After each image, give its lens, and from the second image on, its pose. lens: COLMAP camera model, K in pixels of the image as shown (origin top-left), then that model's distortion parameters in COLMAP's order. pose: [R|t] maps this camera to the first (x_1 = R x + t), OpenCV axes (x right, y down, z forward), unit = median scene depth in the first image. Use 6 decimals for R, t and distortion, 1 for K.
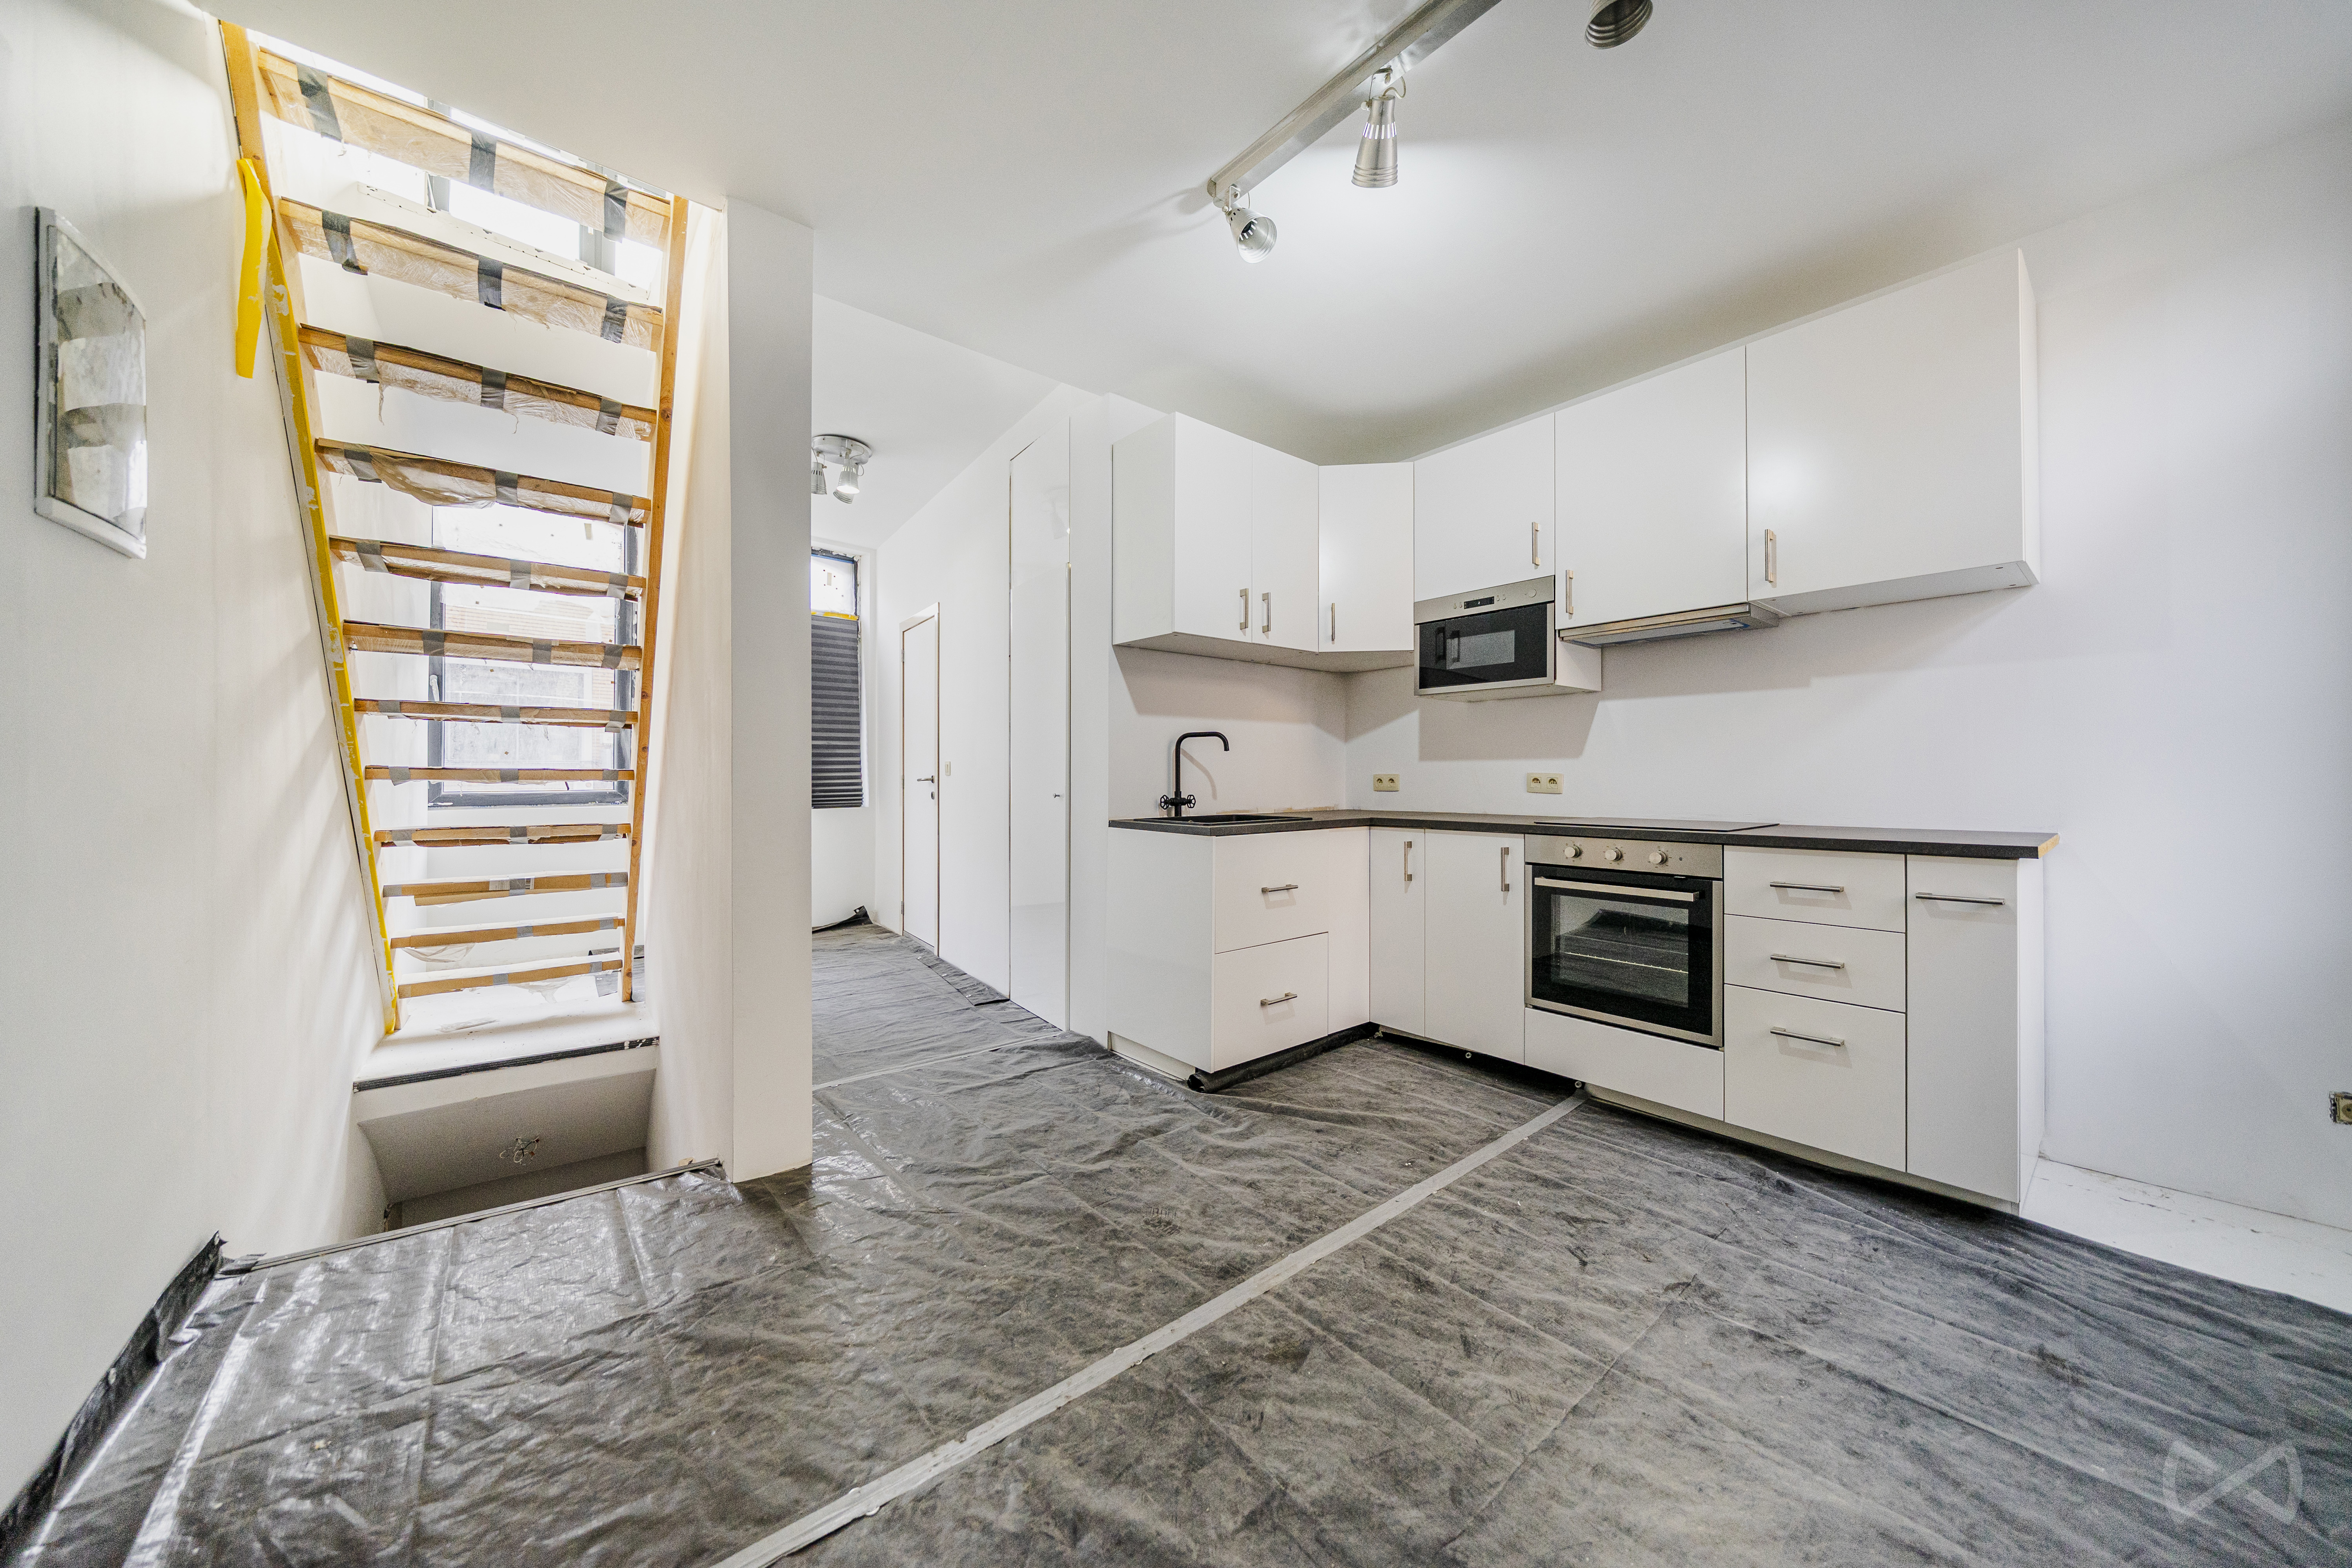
lens RADIAL K [[808.6, 0, 1189.2], [0, 808.6, 777.4], [0, 0, 1]] dist [-0.008114, 0.000029]
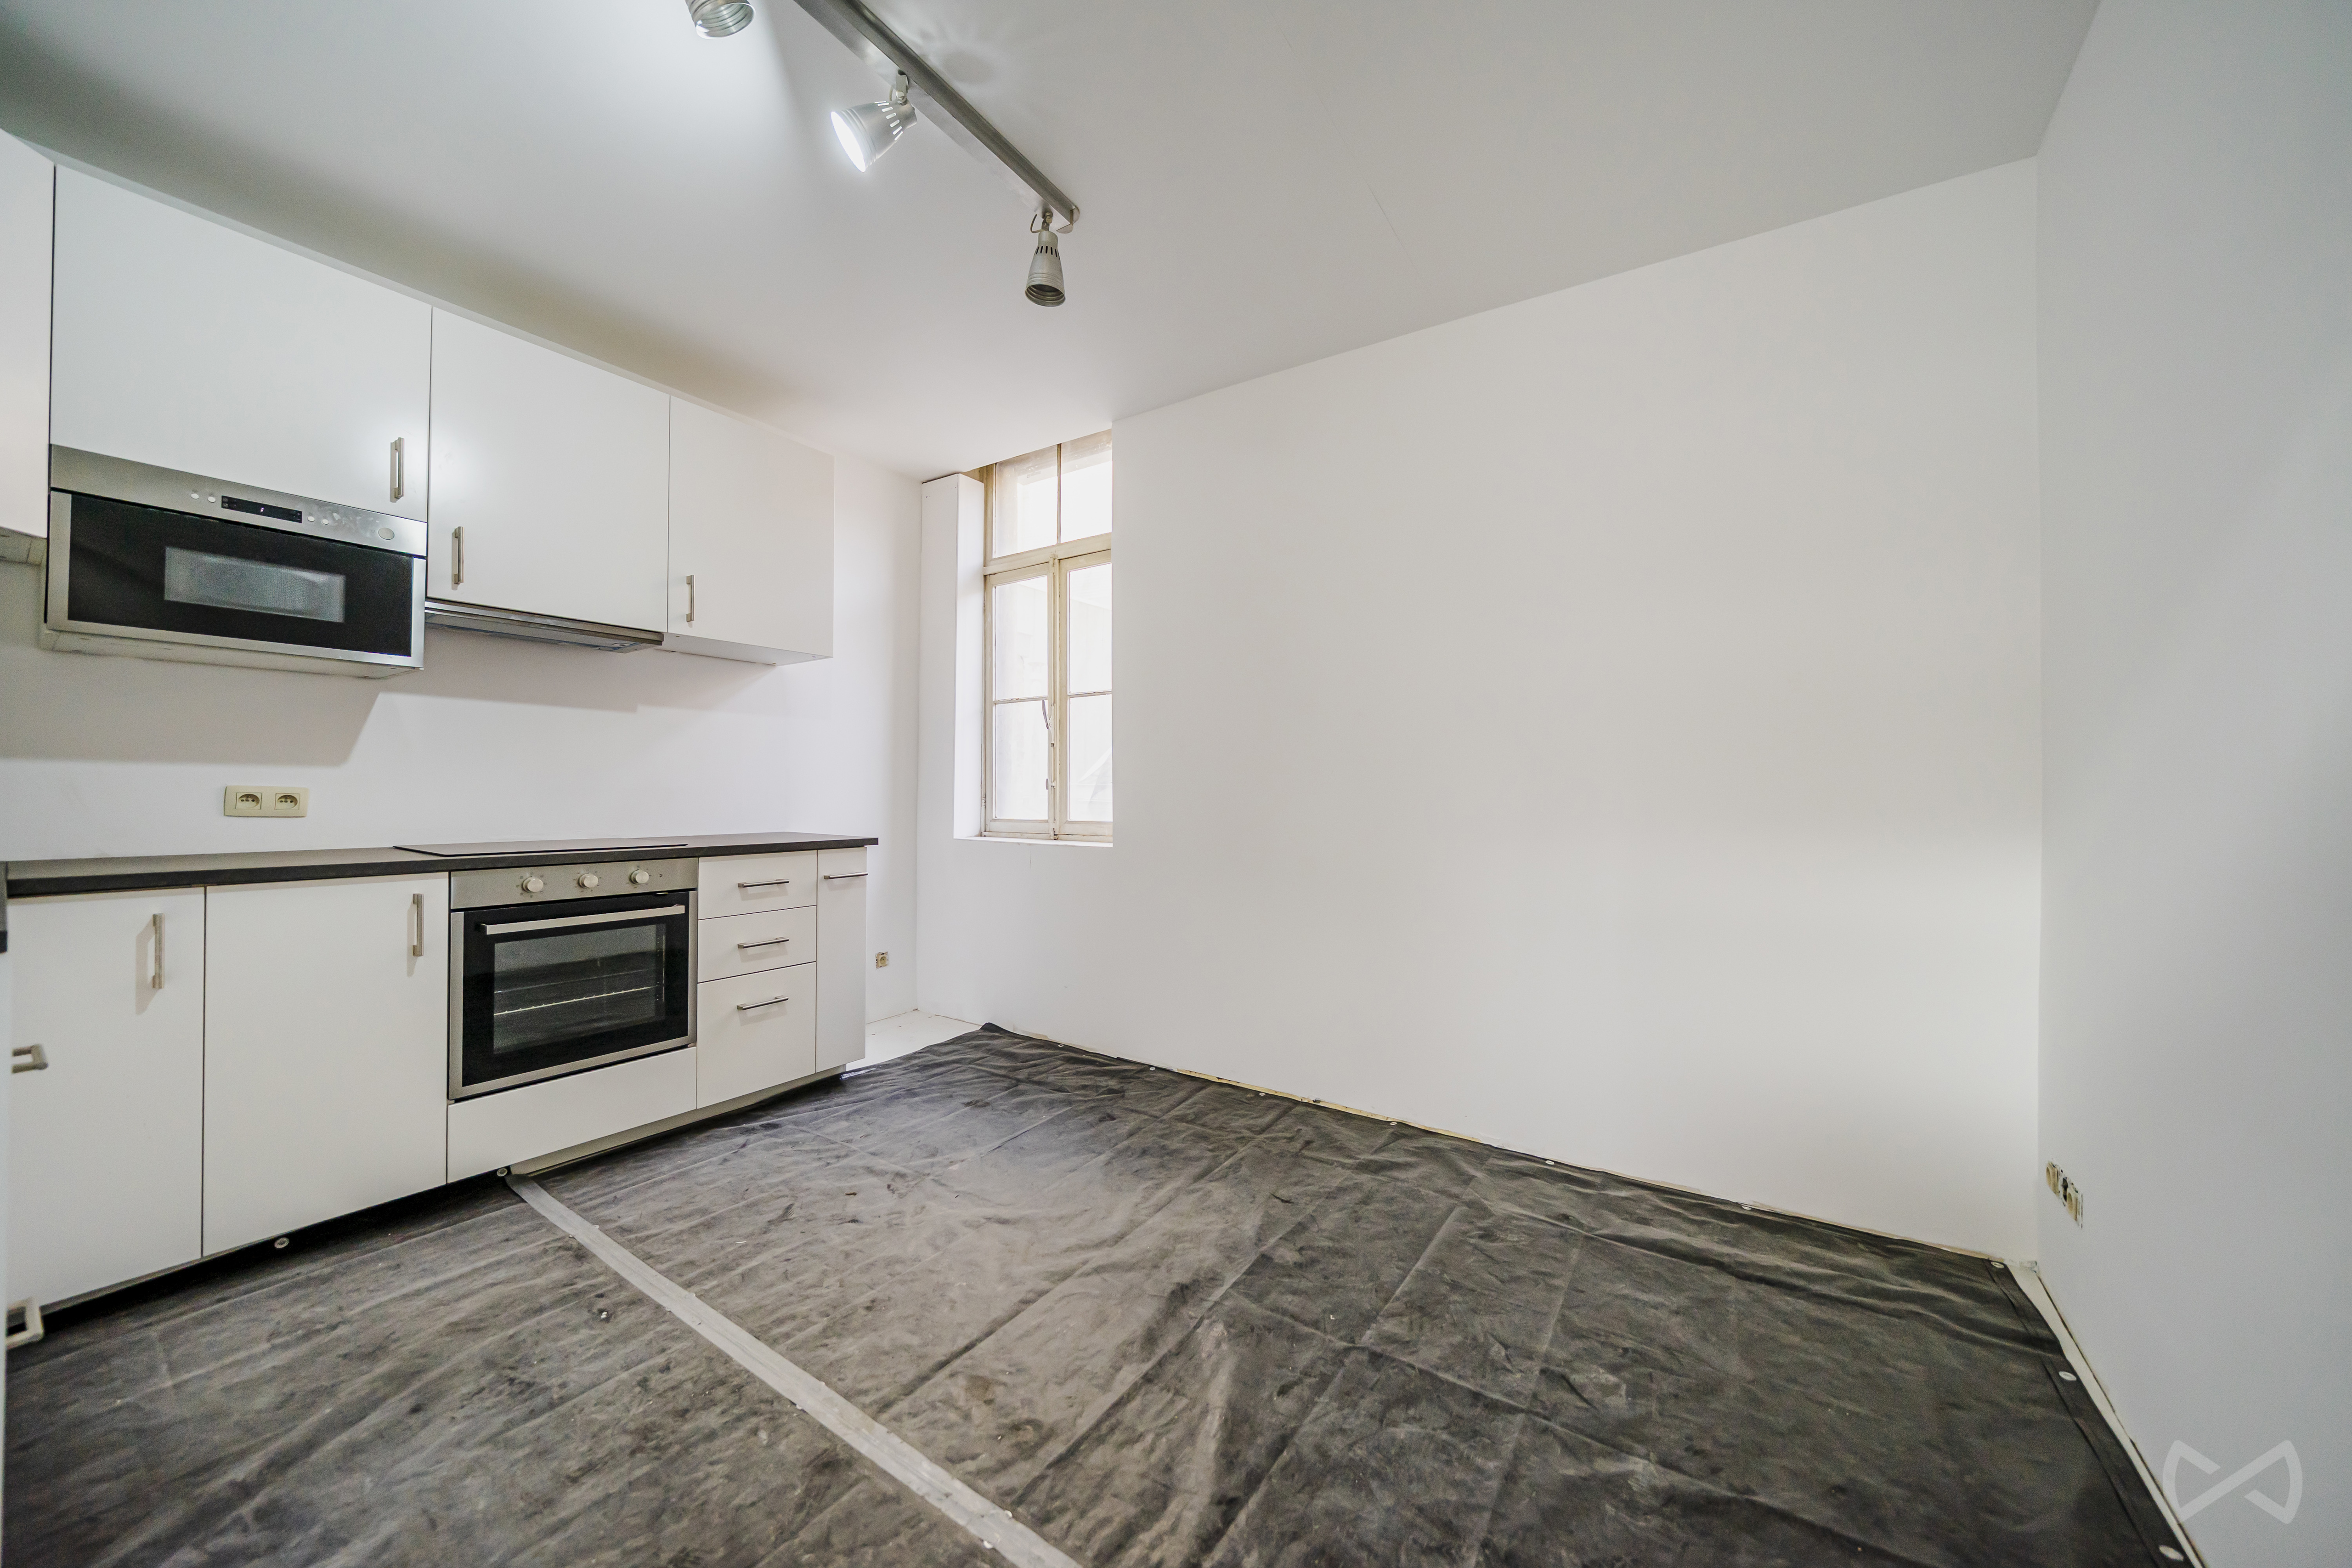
lens RADIAL K [[808.6, 0, 1171.4], [0, 808.6, 802.8], [0, 0, 1]] dist [-0.008114, 0.000029]
pose [[-0.272384, -0.010655, 0.962130, -0.477302], [-0.005044, 0.999941, 0.009645, -0.003061], [-0.962175, -0.002226, -0.272422, 0.573914]]
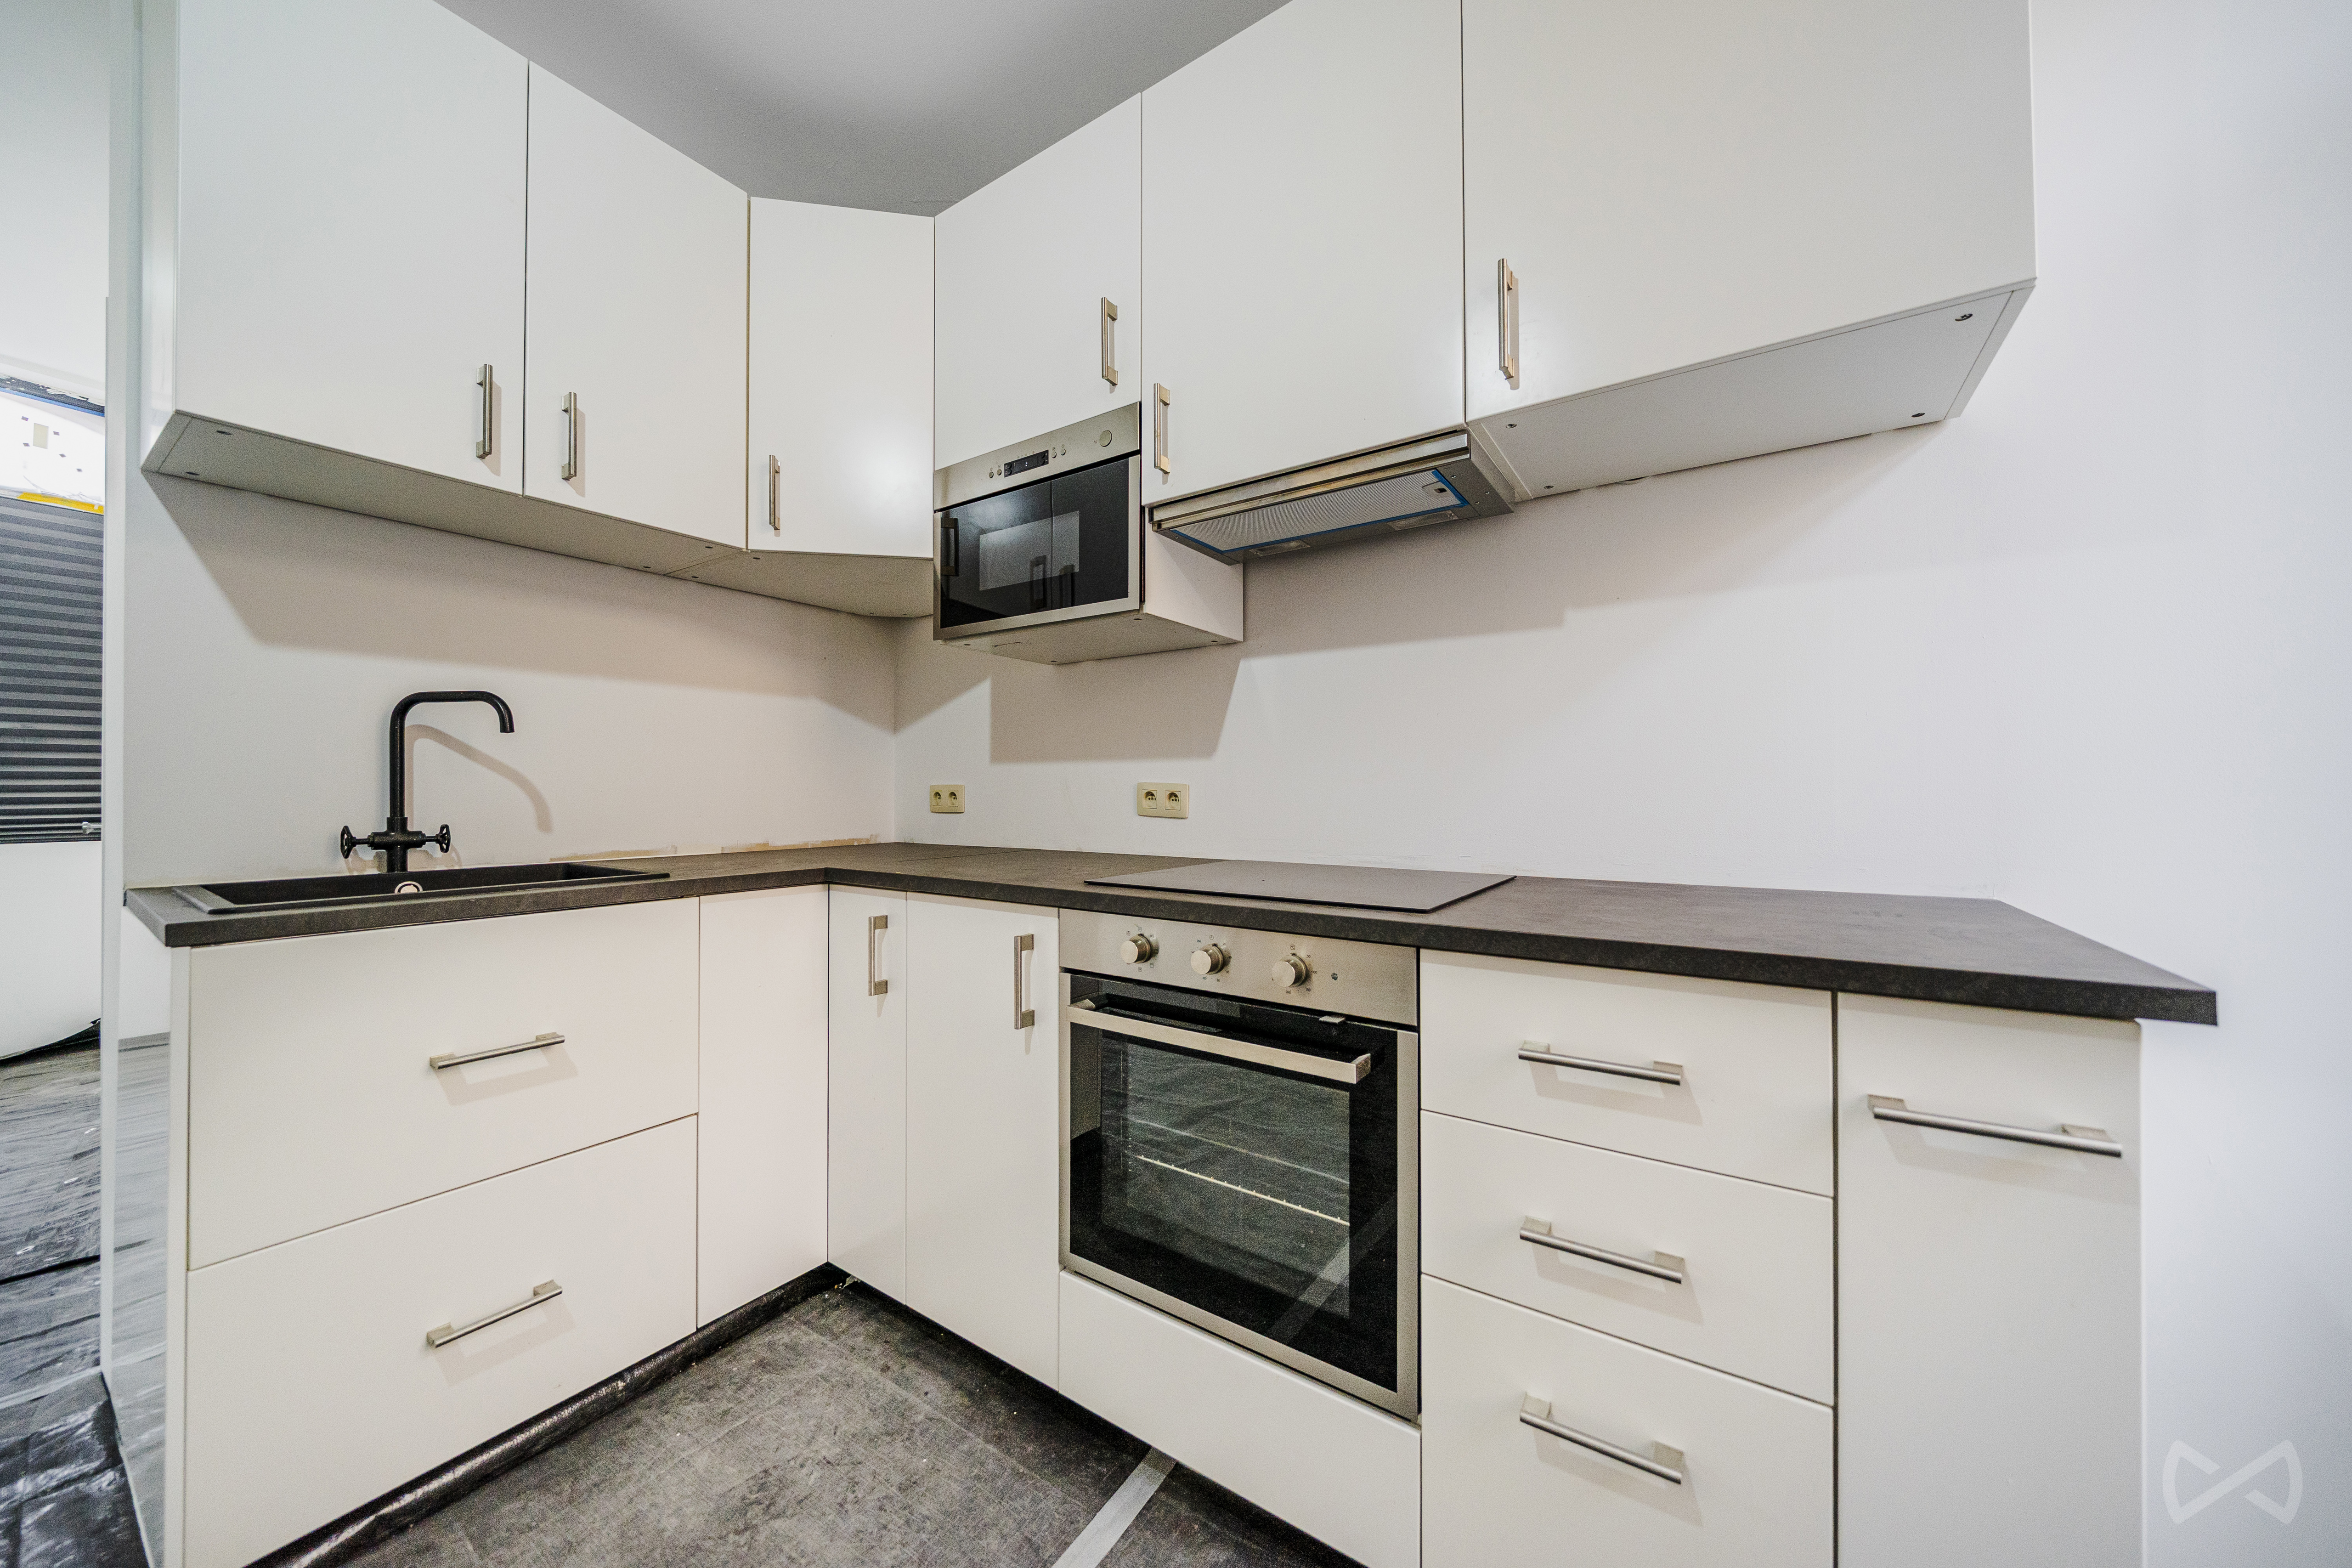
lens RADIAL K [[808.6, 0, 1192.6], [0, 808.6, 779.8], [0, 0, 1]] dist [-0.008114, 0.000029]
pose [[0.958175, 0.007513, 0.286086, 0.359284], [-0.003228, 0.999875, -0.015446, 0.001343], [-0.286166, 0.013876, 0.958080, 0.526959]]
